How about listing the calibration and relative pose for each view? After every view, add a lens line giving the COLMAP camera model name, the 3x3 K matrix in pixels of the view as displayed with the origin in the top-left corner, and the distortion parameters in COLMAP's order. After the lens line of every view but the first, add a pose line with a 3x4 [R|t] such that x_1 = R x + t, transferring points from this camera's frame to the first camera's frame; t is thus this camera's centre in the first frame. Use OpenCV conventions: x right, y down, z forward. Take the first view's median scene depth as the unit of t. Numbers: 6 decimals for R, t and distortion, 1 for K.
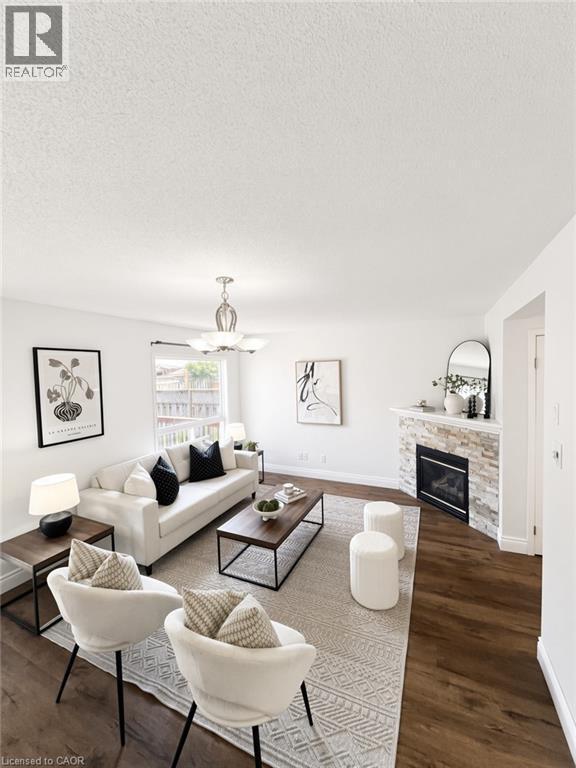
lens RADIAL K [[312.7, 0, 290.3], [0, 312.7, 384.3], [0, 0, 1]] dist [-0.002011, -0.000722]
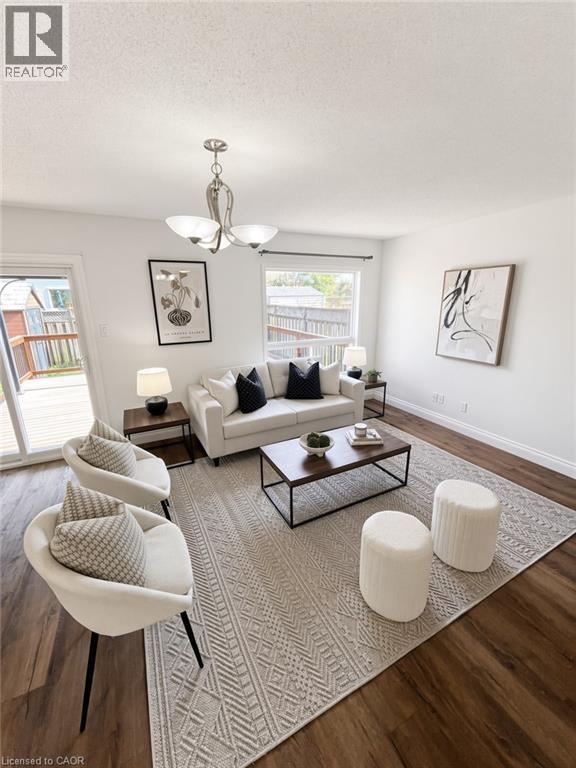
lens RADIAL K [[312.8, 0, 289.1], [0, 312.8, 382.4], [0, 0, 1]] dist [-0.004751, -0.000816]
pose [[0.789039, 0.174628, -0.589001, 0.307554], [-0.032441, 0.969256, 0.243907, 0.020657], [0.613486, -0.173344, 0.770446, 0.275040]]
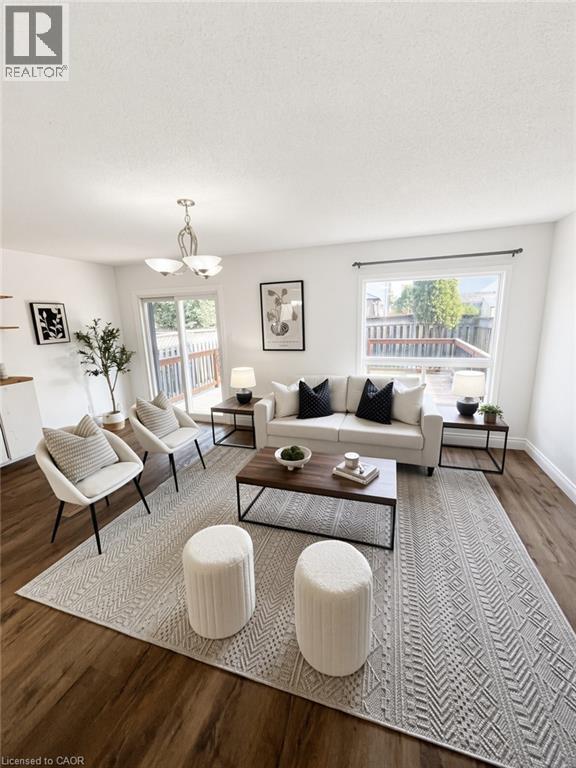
lens RADIAL K [[312.8, 0, 289.1], [0, 312.8, 382.4], [0, 0, 1]] dist [-0.004751, -0.000816]
pose [[0.119872, 0.224593, -0.967052, 0.622864], [-0.015594, 0.974381, 0.224362, 0.006019], [0.992667, -0.011814, 0.120304, 0.777659]]
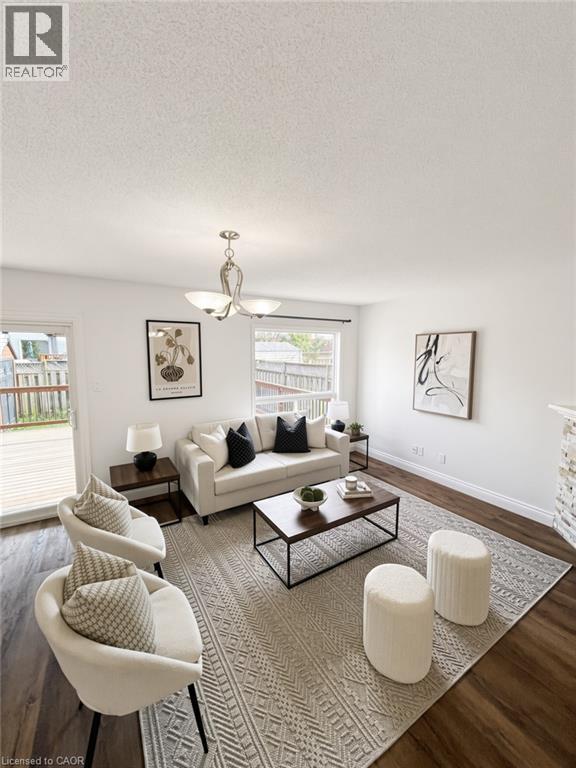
lens RADIAL K [[312.8, 0, 289.1], [0, 312.8, 382.4], [0, 0, 1]] dist [-0.004751, -0.000816]
pose [[0.835106, 0.080890, -0.544109, 0.293188], [-0.045504, 0.995897, 0.078215, 0.005109], [0.548203, -0.040559, 0.835361, 0.211152]]
